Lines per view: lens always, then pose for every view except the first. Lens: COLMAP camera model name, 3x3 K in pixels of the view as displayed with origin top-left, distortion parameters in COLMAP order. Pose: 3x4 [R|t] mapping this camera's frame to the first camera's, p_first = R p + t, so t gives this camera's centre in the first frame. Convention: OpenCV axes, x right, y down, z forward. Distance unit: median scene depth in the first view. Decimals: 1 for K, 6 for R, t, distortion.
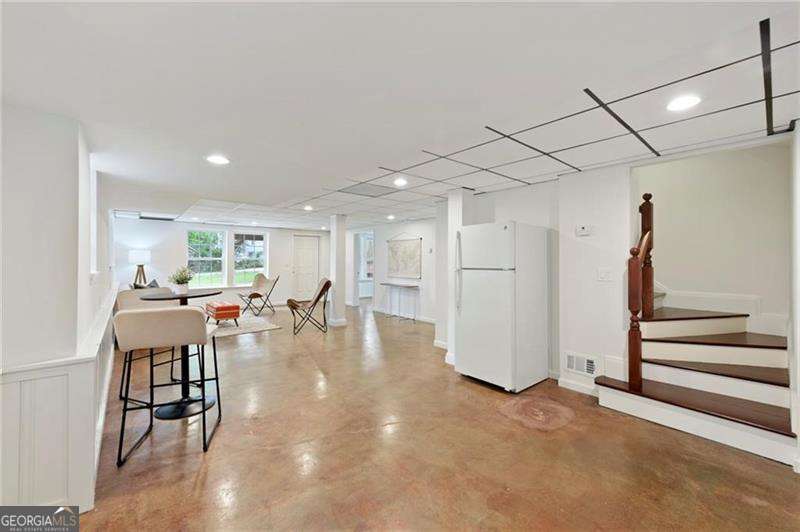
lens RADIAL K [[319.2, 0, 402.1], [0, 319.2, 259.8], [0, 0, 1]] dist [0.001877, 0.000061]
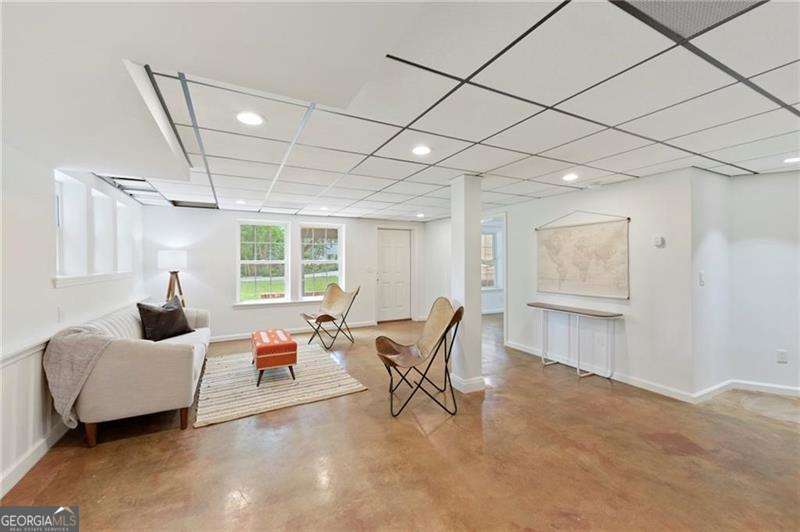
lens RADIAL K [[319.2, 0, 398.1], [0, 319.2, 265.5], [0, 0, 1]] dist [0.001877, 0.000061]
pose [[0.972872, -0.003760, -0.231313, -0.159312], [0.006063, 0.999939, 0.009243, -0.000604], [0.231264, -0.010395, 0.972835, 0.389529]]
